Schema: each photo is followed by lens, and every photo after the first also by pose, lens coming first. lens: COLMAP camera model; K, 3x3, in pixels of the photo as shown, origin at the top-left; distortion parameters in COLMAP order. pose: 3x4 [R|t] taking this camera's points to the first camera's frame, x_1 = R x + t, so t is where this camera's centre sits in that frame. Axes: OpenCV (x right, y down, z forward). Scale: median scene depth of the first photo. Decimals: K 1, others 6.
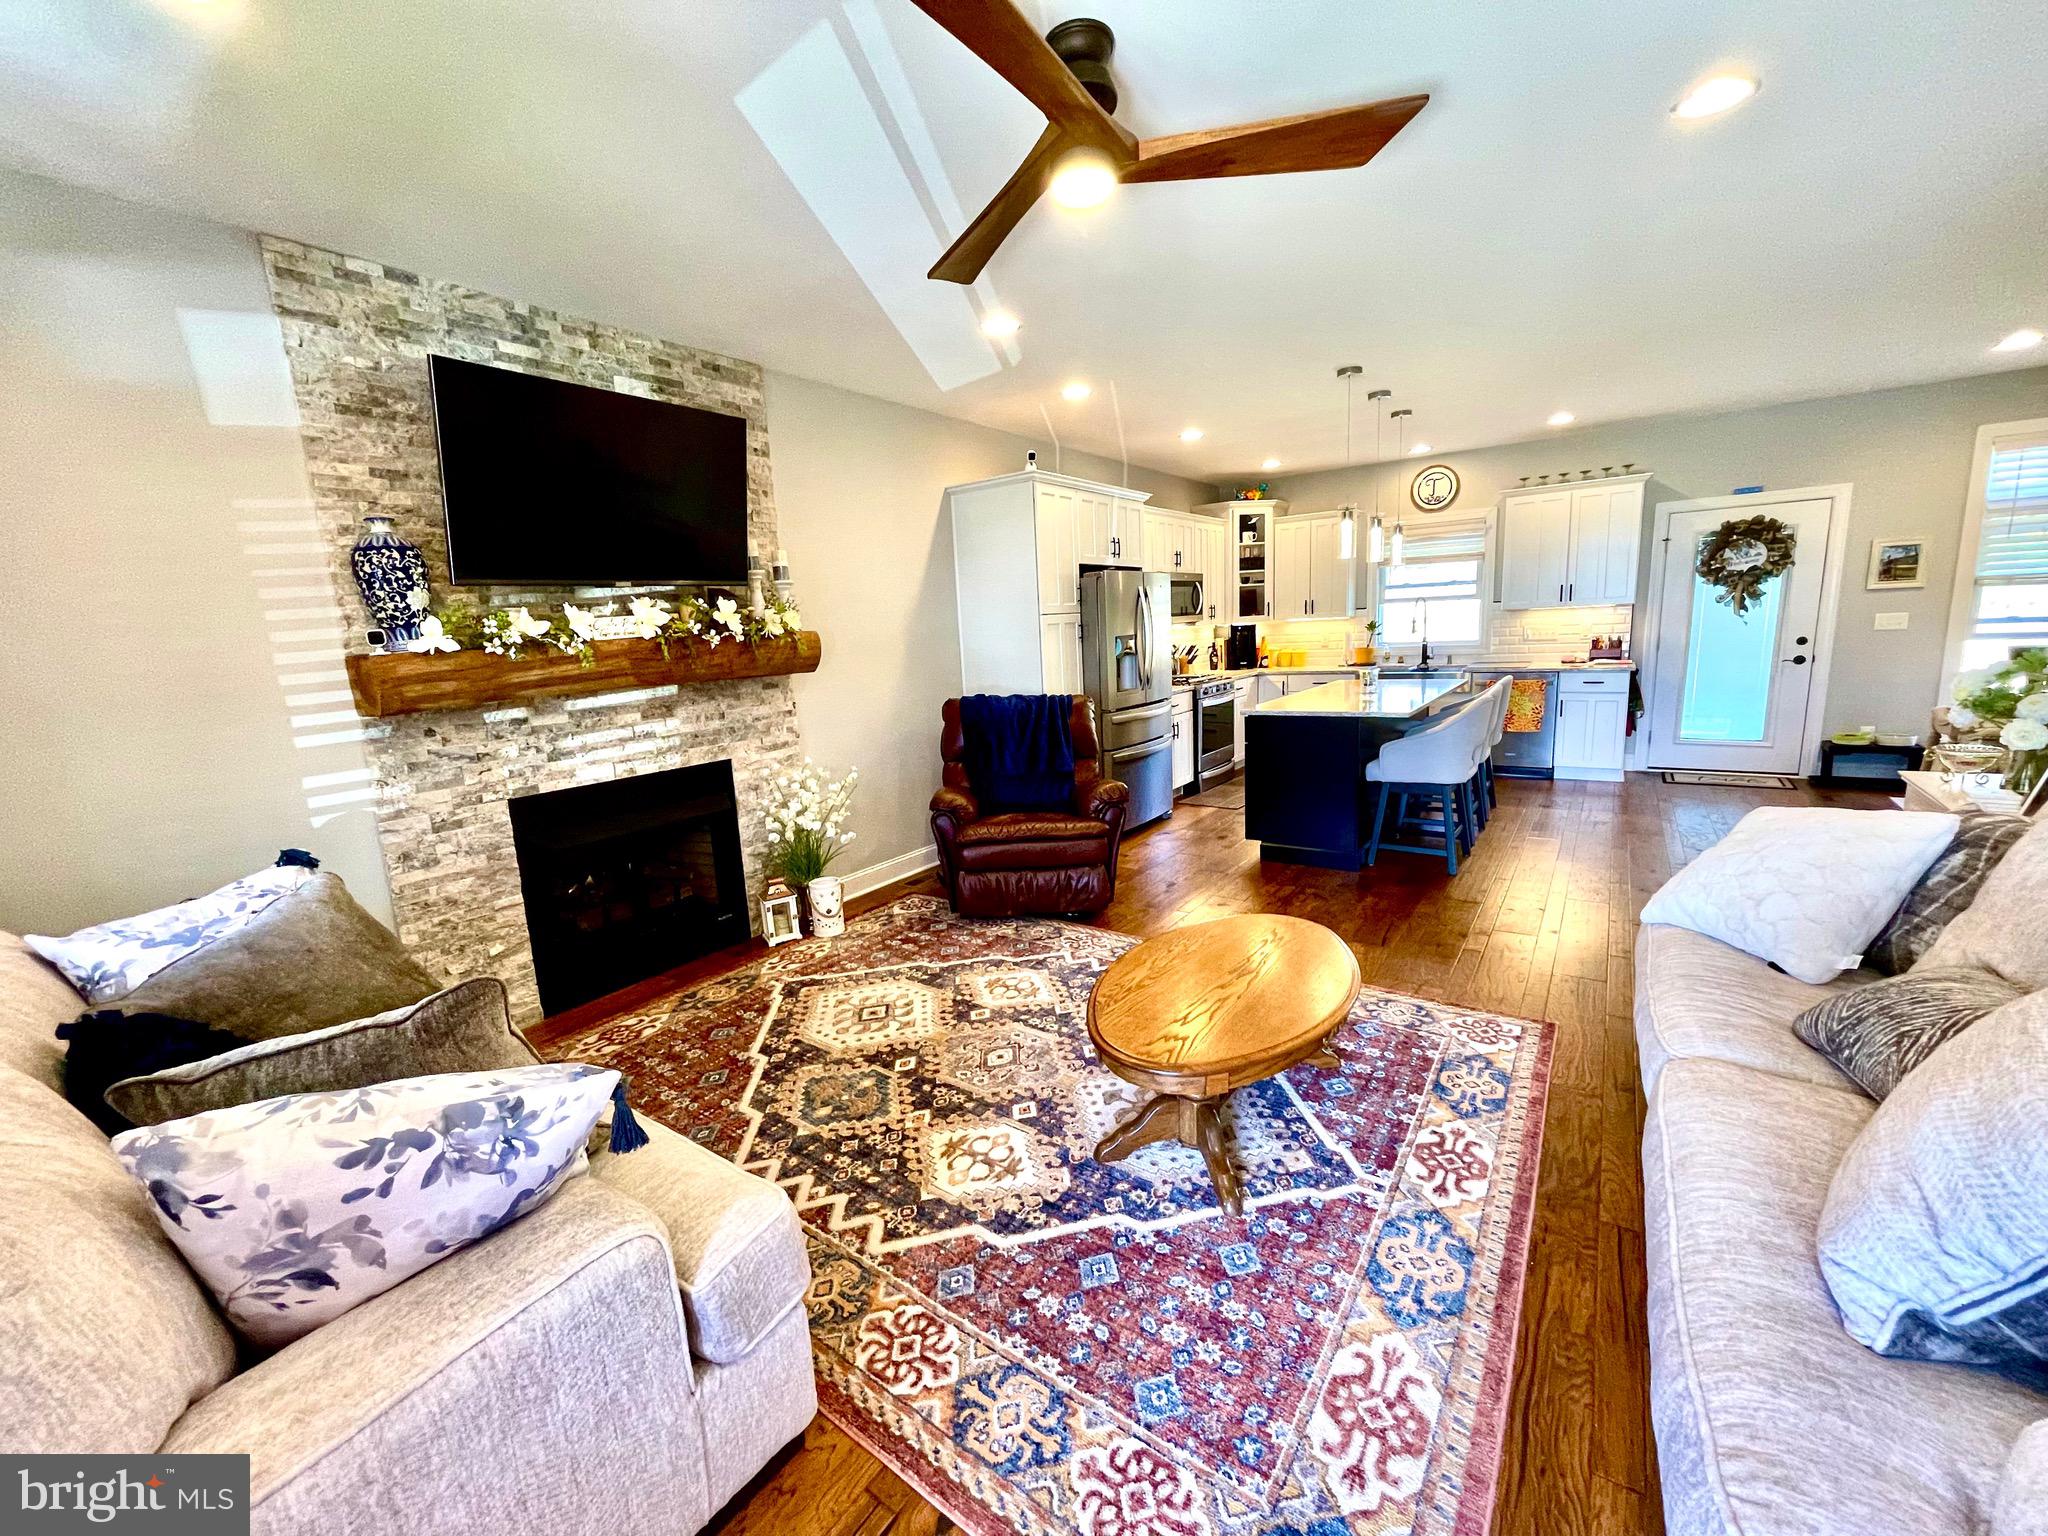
lens RADIAL K [[830.5, 0, 1019.0], [0, 830.5, 772.4], [0, 0, 1]] dist [-0.002323, -0.000415]
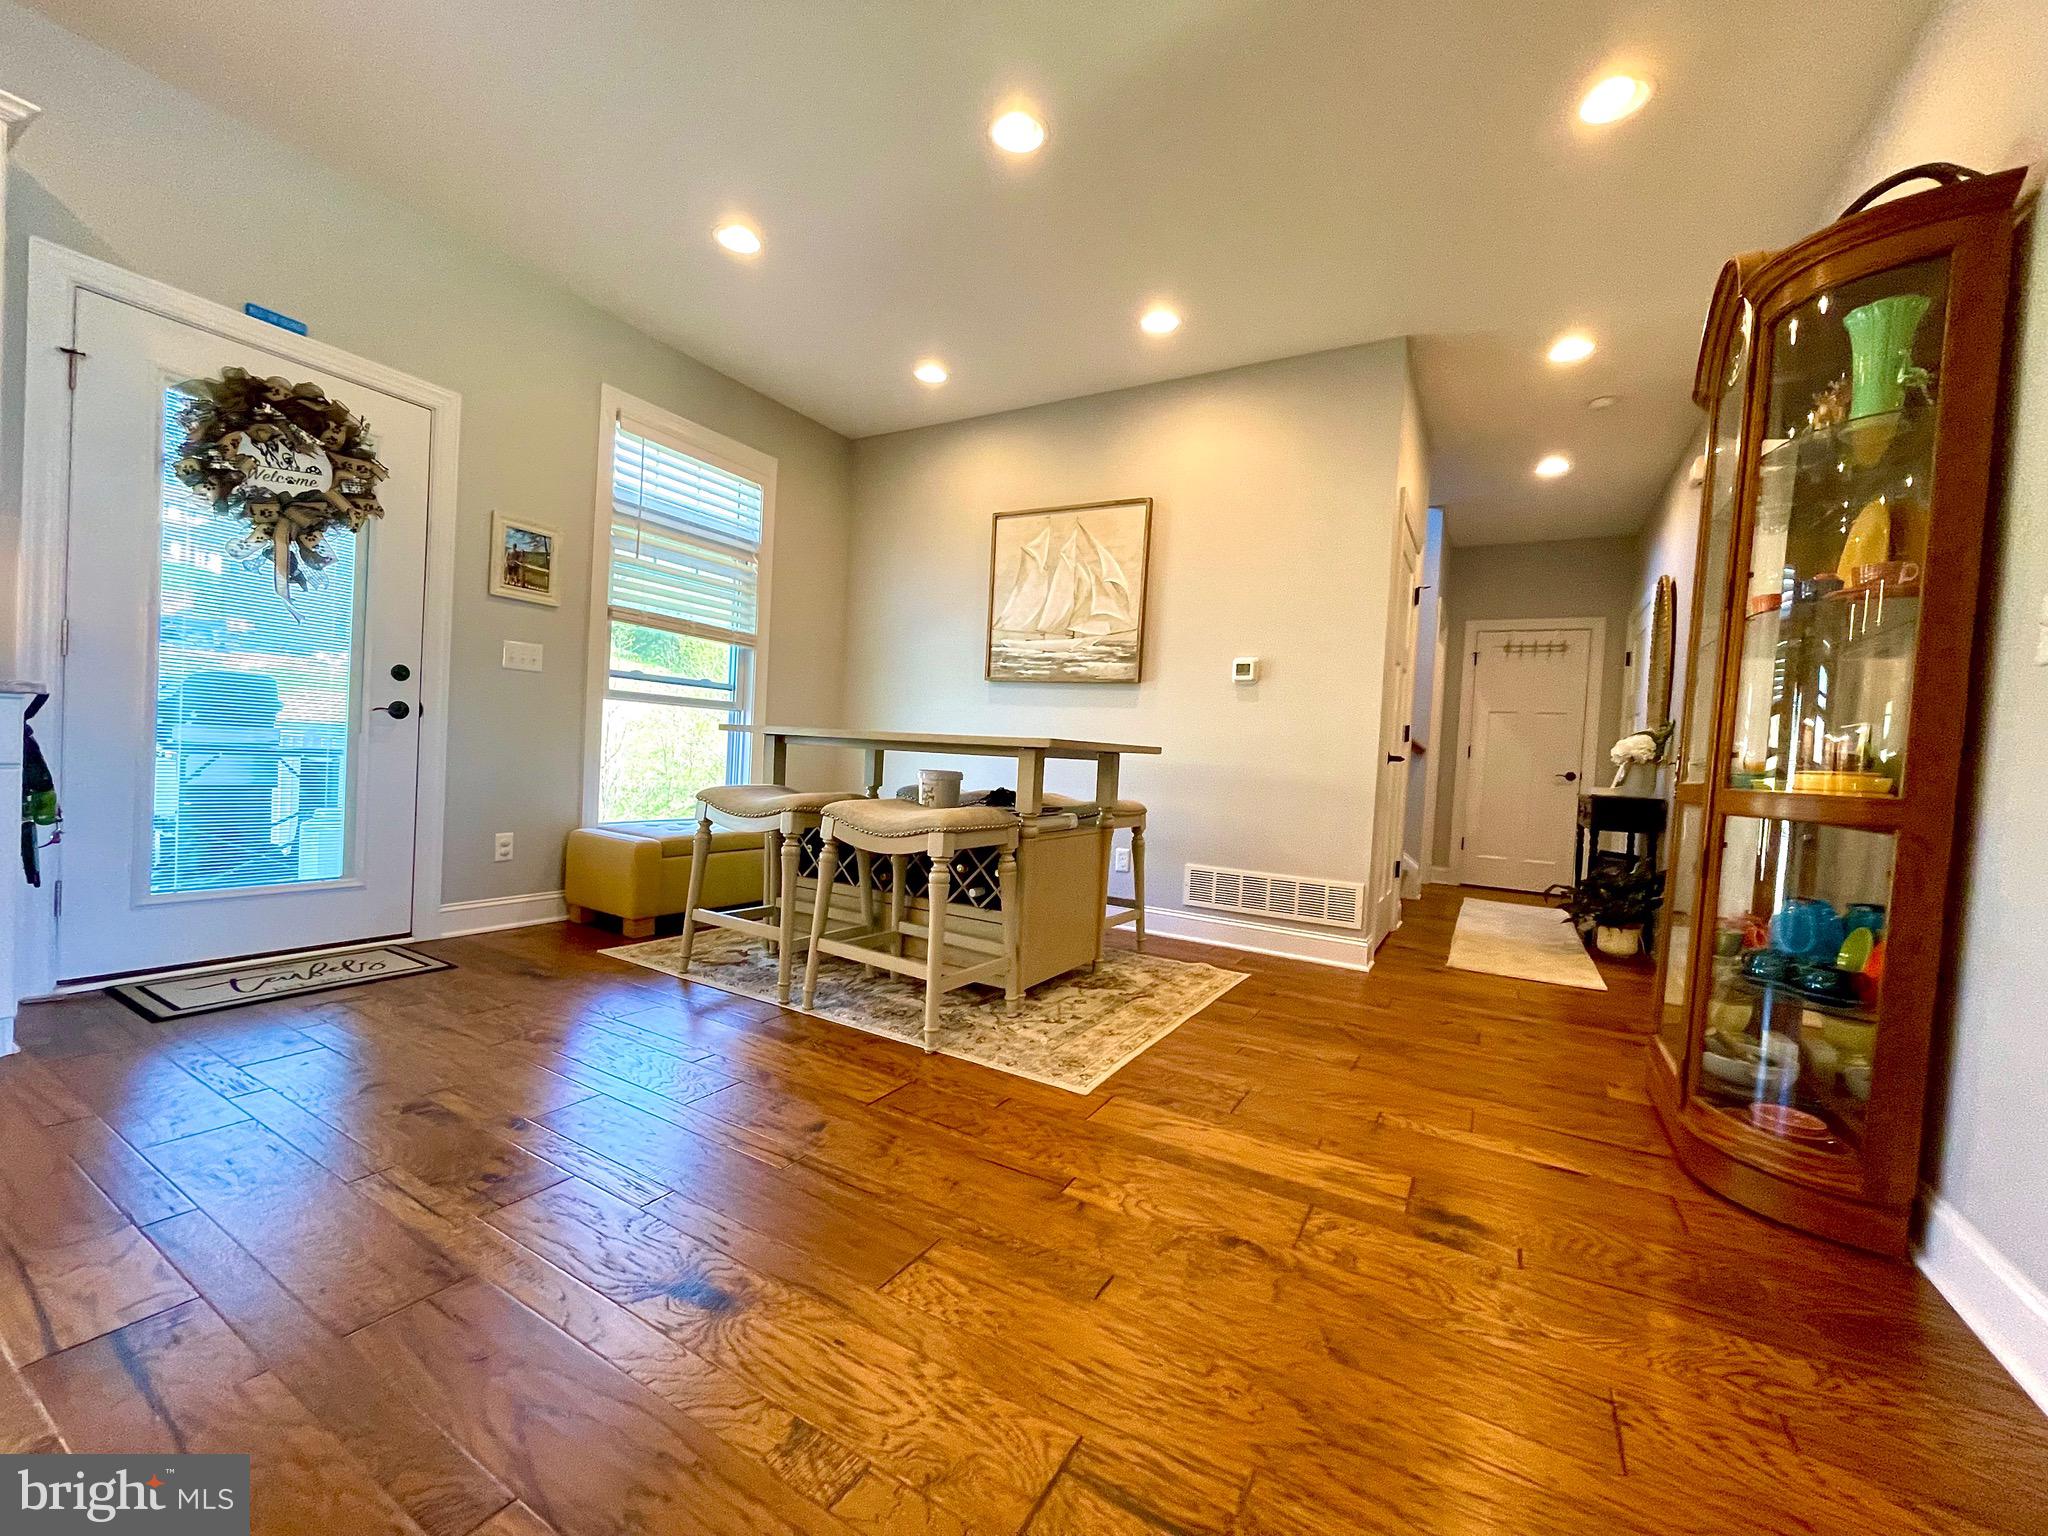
lens RADIAL K [[830.5, 0, 1016.1], [0, 830.5, 772.4], [0, 0, 1]] dist [-0.002323, -0.000415]
pose [[-0.090936, 0.022007, 0.995614, 0.402573], [0.118105, 0.992938, -0.011161, -0.047832], [-0.988829, 0.116572, -0.092893, 0.669588]]
